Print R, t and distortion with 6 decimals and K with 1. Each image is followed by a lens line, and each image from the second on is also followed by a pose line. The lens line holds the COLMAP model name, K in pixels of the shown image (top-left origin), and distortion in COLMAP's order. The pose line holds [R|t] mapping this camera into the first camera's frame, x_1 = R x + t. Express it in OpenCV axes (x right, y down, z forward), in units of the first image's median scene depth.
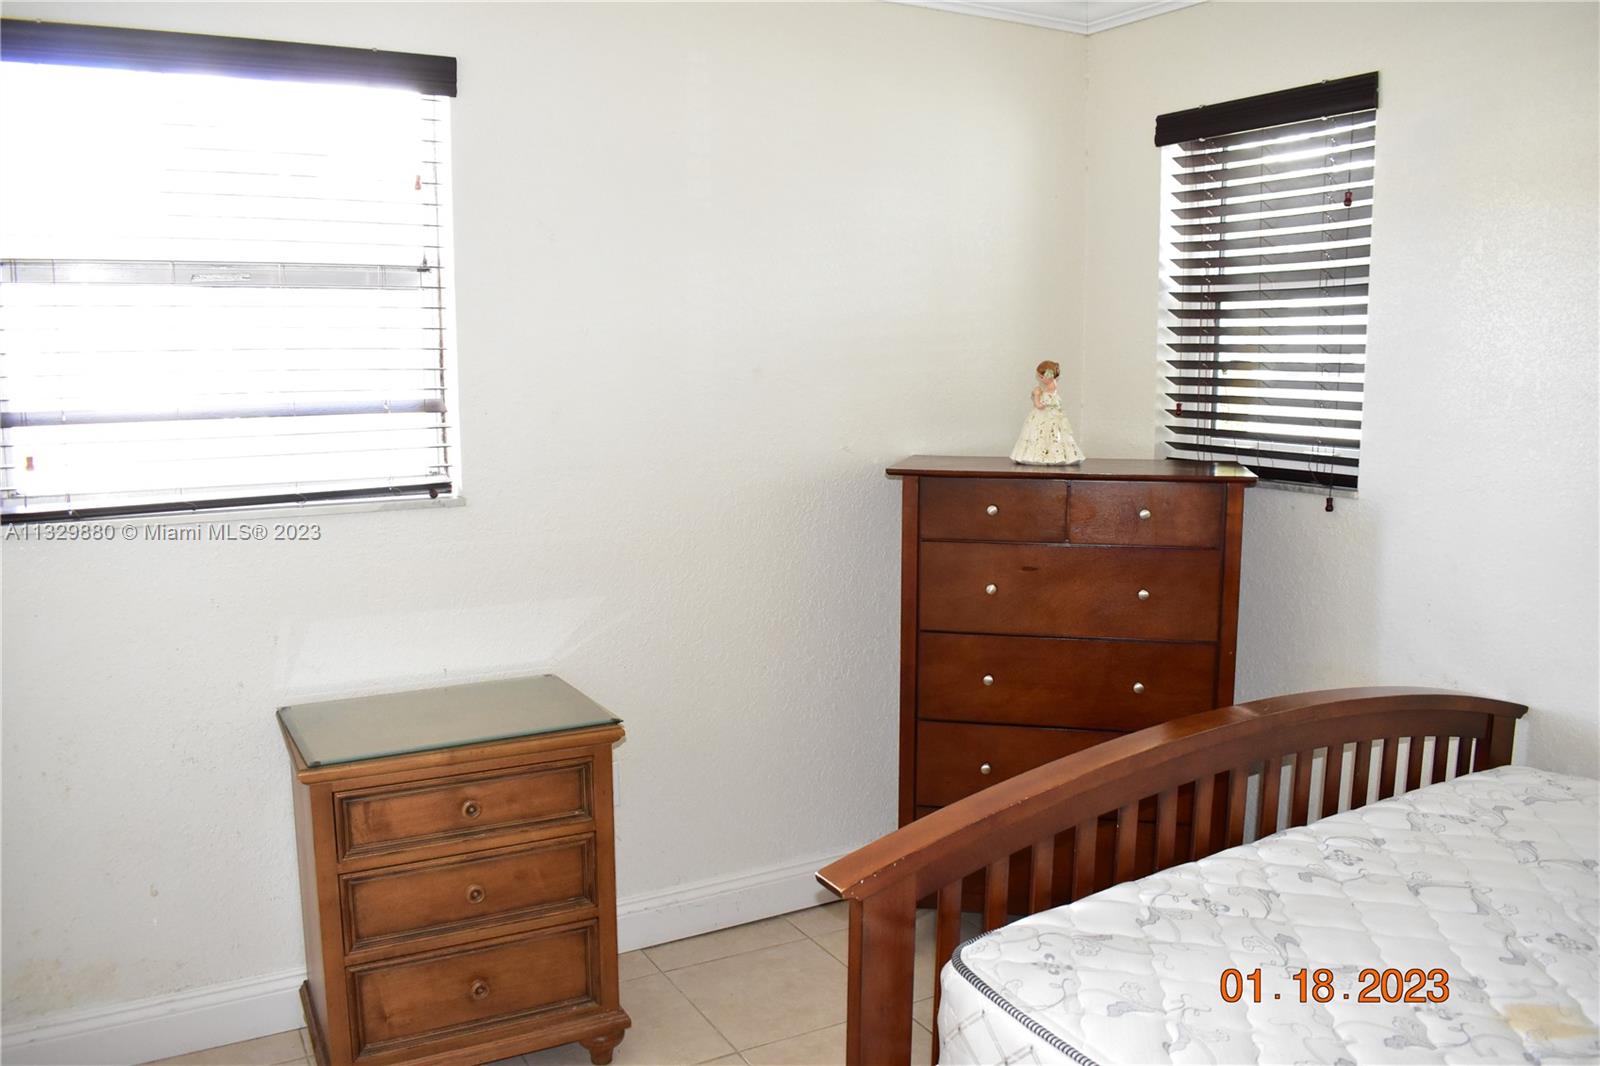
lens RADIAL K [[1251.7, 0, 792.7], [0, 1251.7, 536.7], [0, 0, 1]] dist [-0.094293, 0.015606]
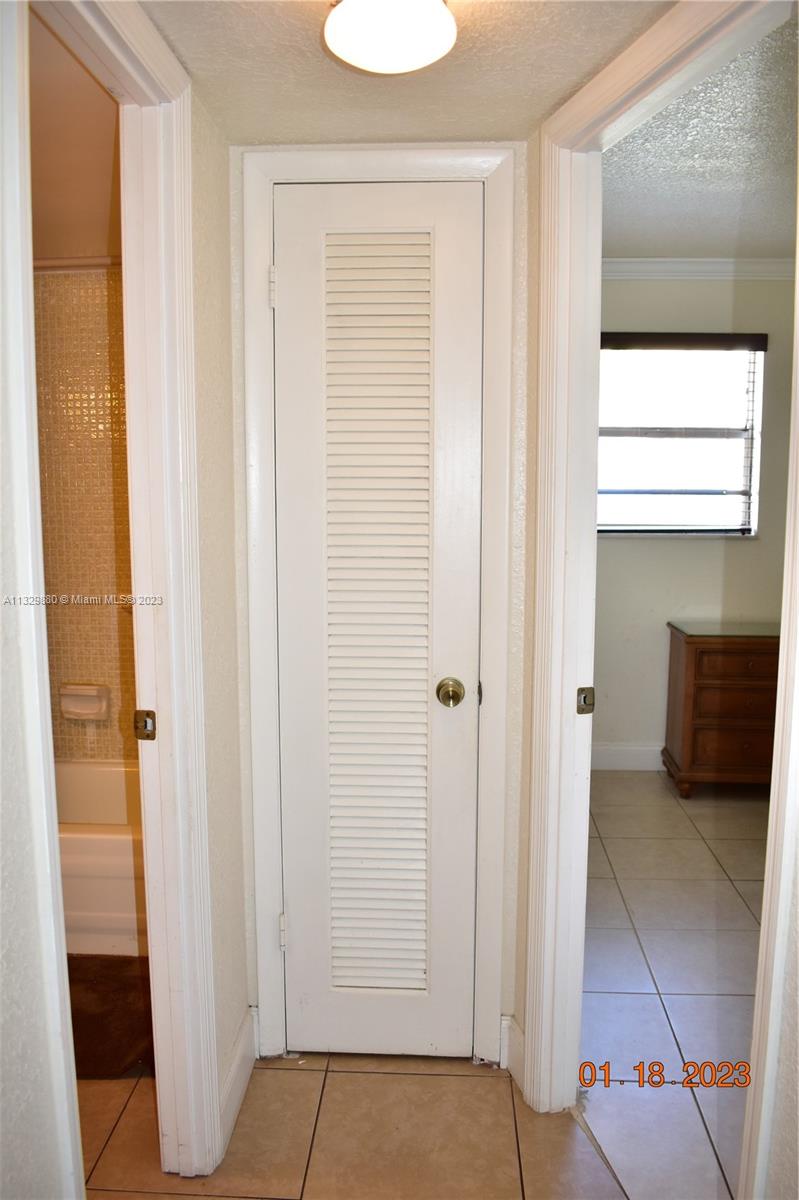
lens RADIAL K [[938.8, 0, 398.3], [0, 938.8, 603.8], [0, 0, 1]] dist [-0.094293, 0.015606]
pose [[0.835991, 0.075562, -0.543515, 0.095588], [-0.083009, 0.996490, 0.010858, 0.118855], [0.542428, 0.036039, 0.839329, -0.671120]]
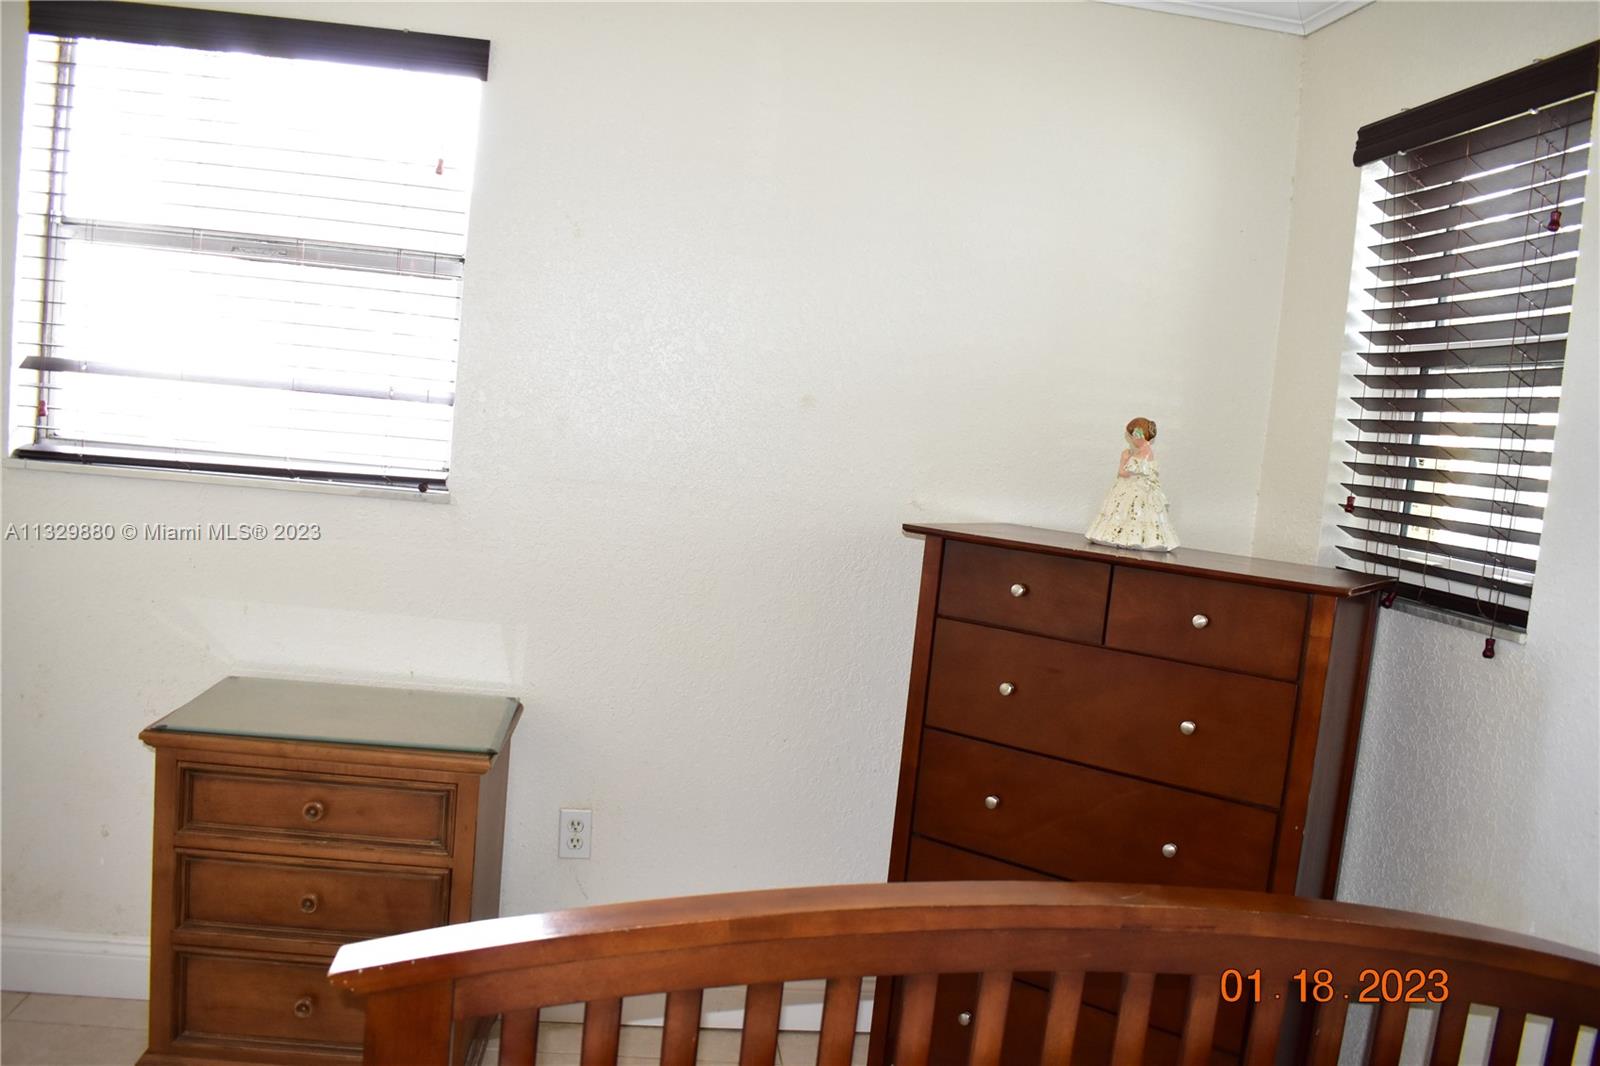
lens RADIAL K [[1251.7, 0, 801.3], [0, 1251.7, 534.0], [0, 0, 1]] dist [-0.094293, 0.015606]
pose [[0.921522, 0.123928, -0.368020, 0.328917], [-0.150238, 0.987688, -0.043599, -0.001236], [0.358086, 0.095468, 0.928795, 0.209806]]
